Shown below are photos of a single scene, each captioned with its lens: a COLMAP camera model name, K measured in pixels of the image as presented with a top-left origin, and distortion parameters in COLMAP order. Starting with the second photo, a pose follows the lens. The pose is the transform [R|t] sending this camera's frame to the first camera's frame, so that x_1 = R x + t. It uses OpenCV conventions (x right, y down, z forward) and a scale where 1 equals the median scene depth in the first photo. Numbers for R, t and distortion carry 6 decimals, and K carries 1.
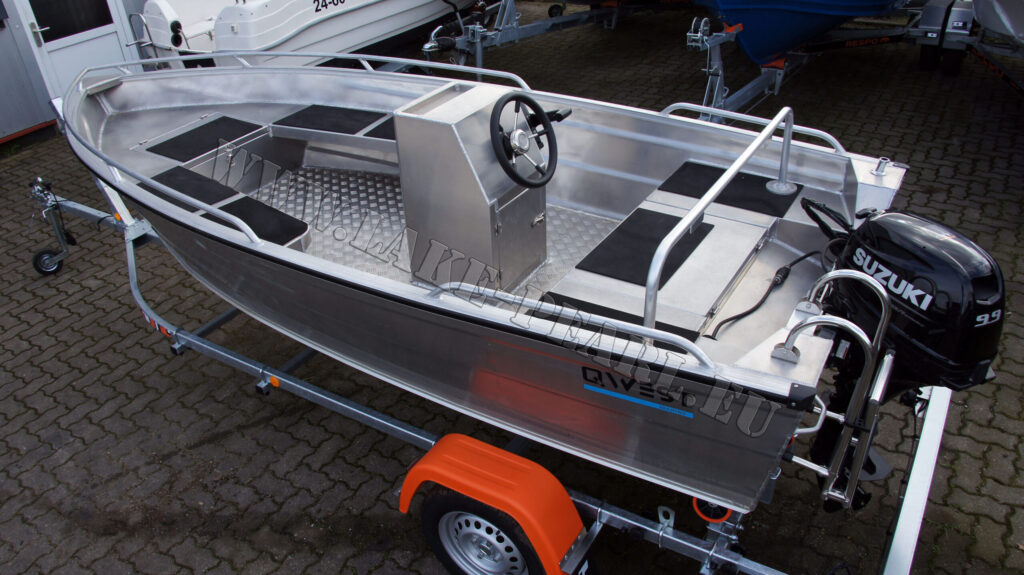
lens RADIAL K [[795.0, 0, 502.1], [0, 795.0, 287.2], [0, 0, 1]] dist [-0.166295, 0.089676]
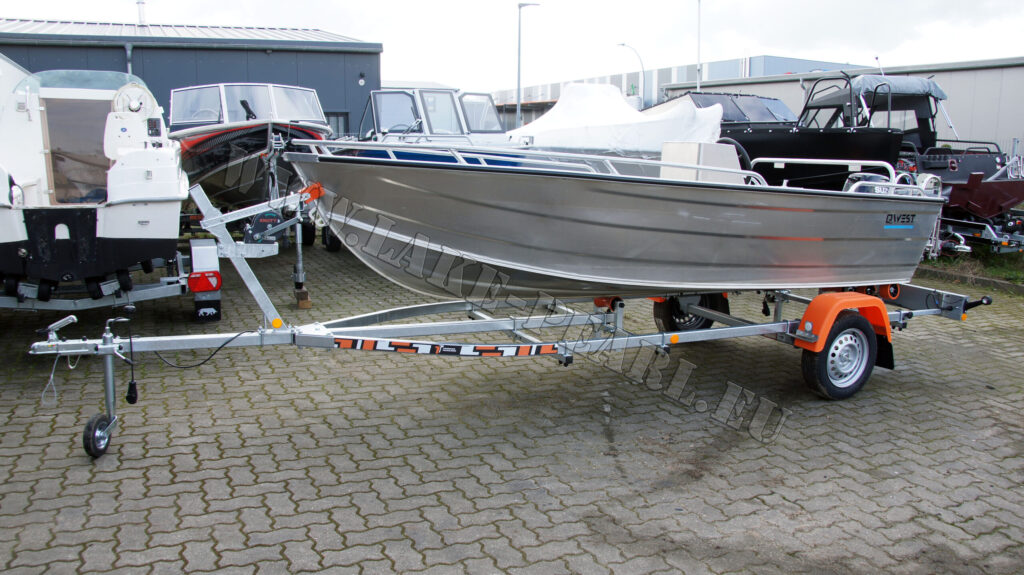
lens RADIAL K [[795.0, 0, 512.1], [0, 795.0, 284.3], [0, 0, 1]] dist [-0.166295, 0.089676]
pose [[0.524569, -0.054489, 0.849622, -1.374368], [0.385188, 0.905159, -0.179770, 0.151640], [-0.759248, 0.421566, 0.495807, 0.463161]]
